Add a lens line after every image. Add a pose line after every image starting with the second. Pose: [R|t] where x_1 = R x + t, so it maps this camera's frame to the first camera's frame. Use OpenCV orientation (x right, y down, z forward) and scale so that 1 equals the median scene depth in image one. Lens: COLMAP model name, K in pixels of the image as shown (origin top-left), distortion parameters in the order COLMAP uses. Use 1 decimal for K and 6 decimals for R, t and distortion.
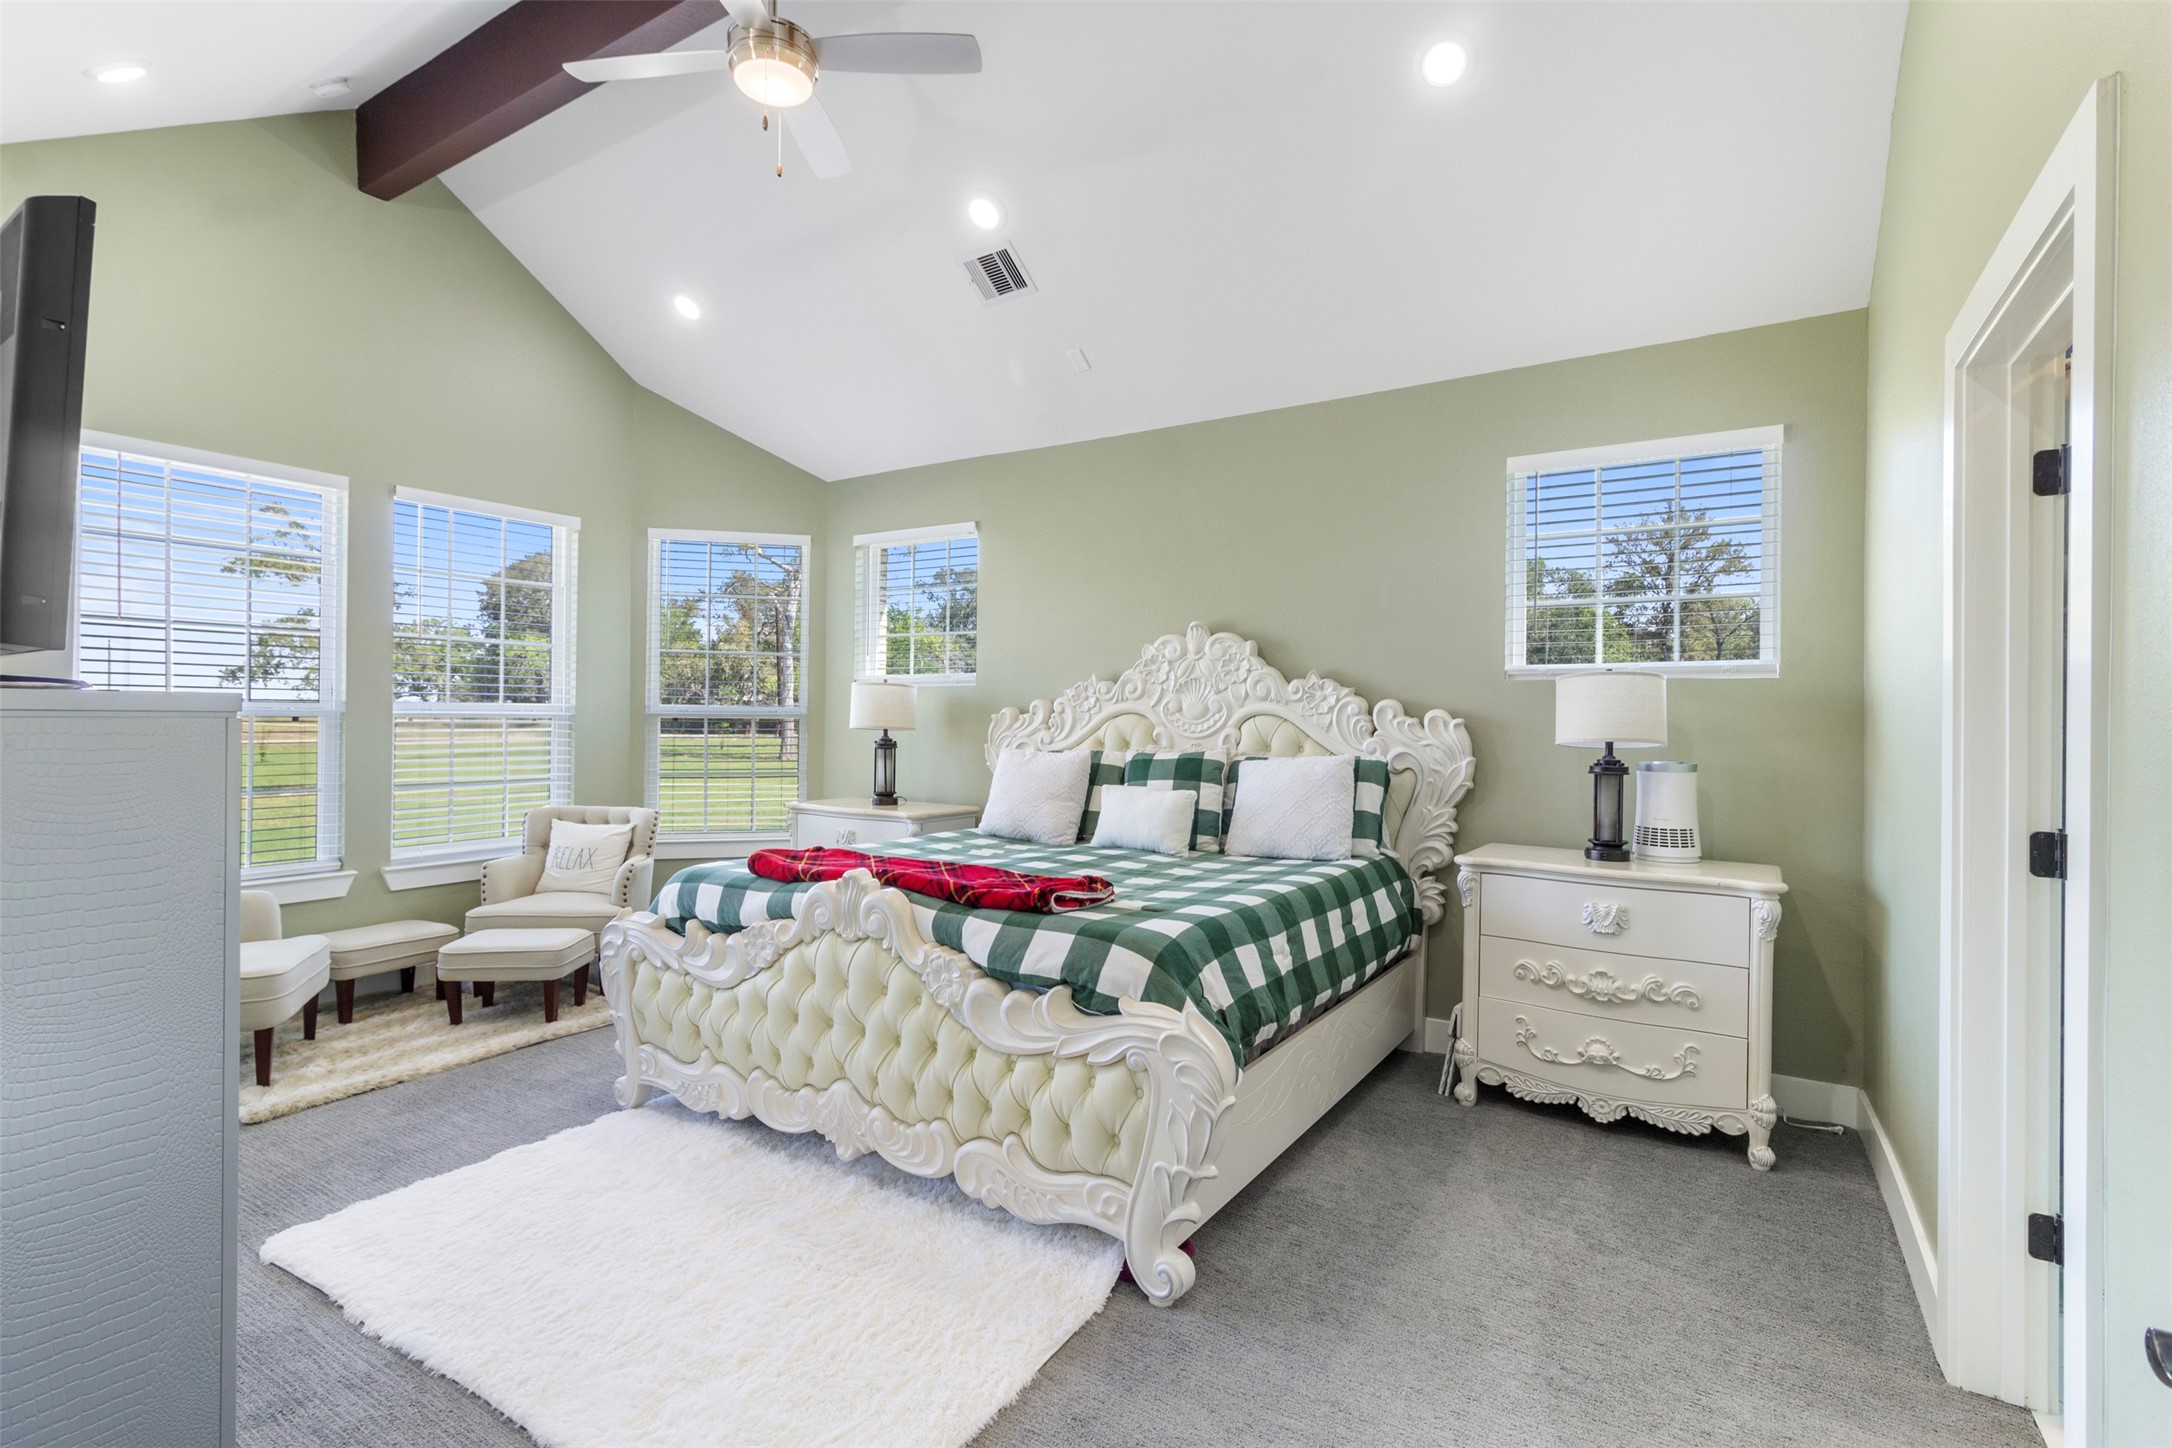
lens RADIAL K [[1014.7, 0, 1086.9], [0, 1014.7, 720.8], [0, 0, 1]] dist [-0.002368, 0.000567]
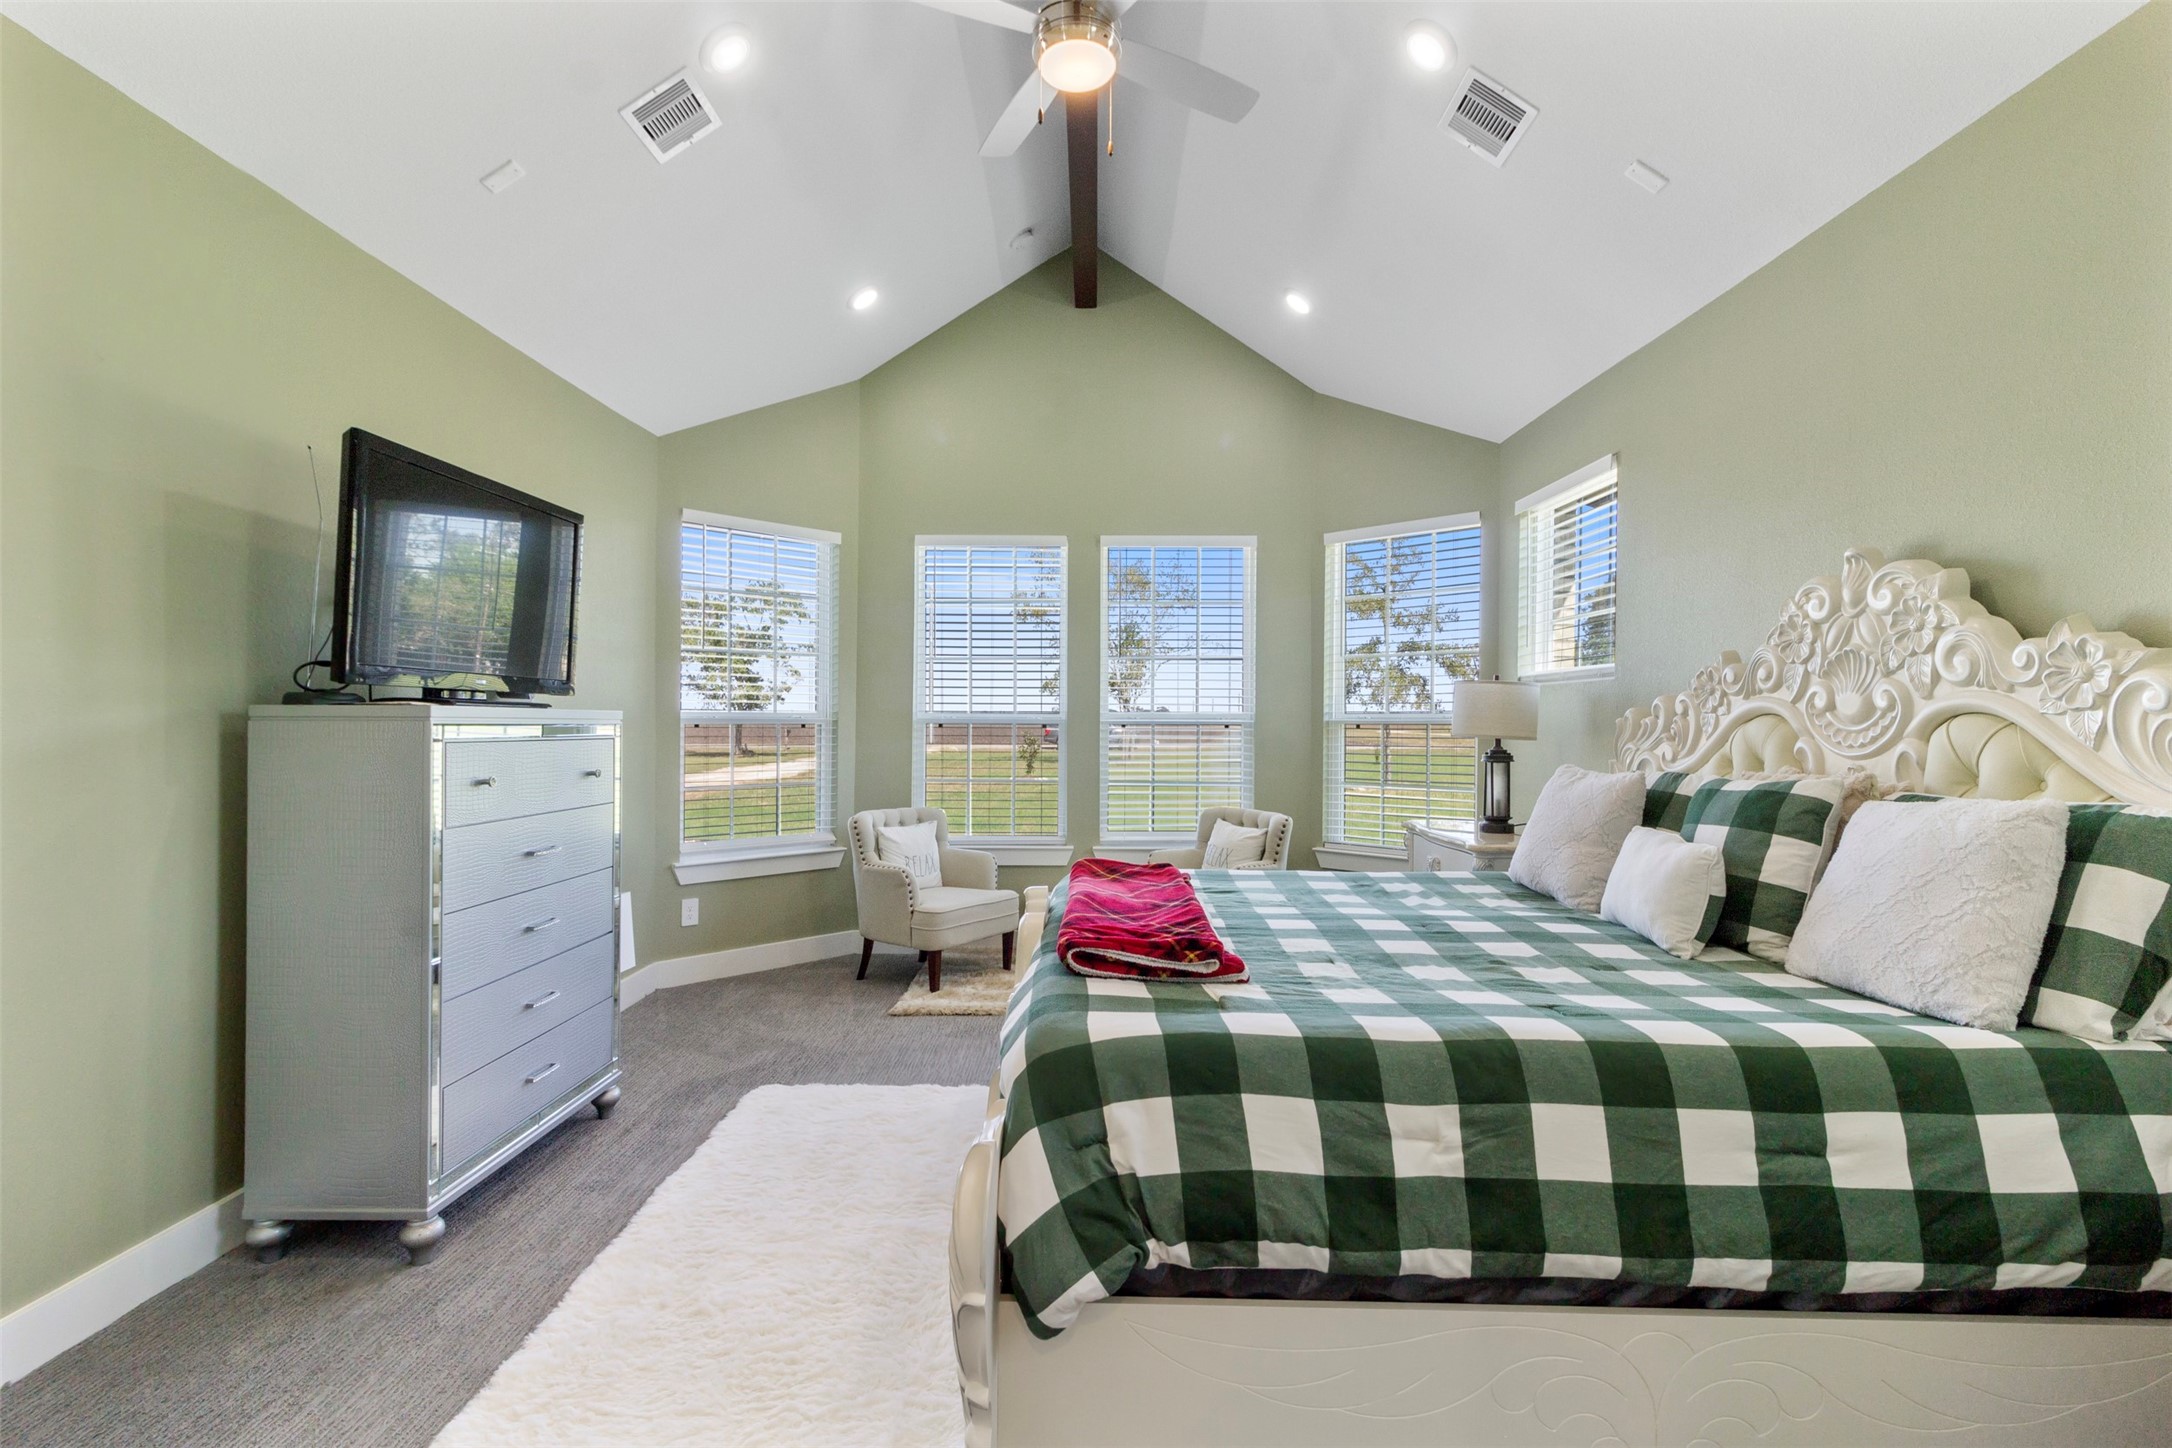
lens RADIAL K [[1014.7, 0, 1088.1], [0, 1014.7, 723.3], [0, 0, 1]] dist [-0.002368, 0.000567]
pose [[0.525657, -0.003614, -0.850689, 0.372504], [-0.003702, 0.999972, -0.006536, 0.003801], [0.850689, 0.006585, 0.525629, 0.362645]]
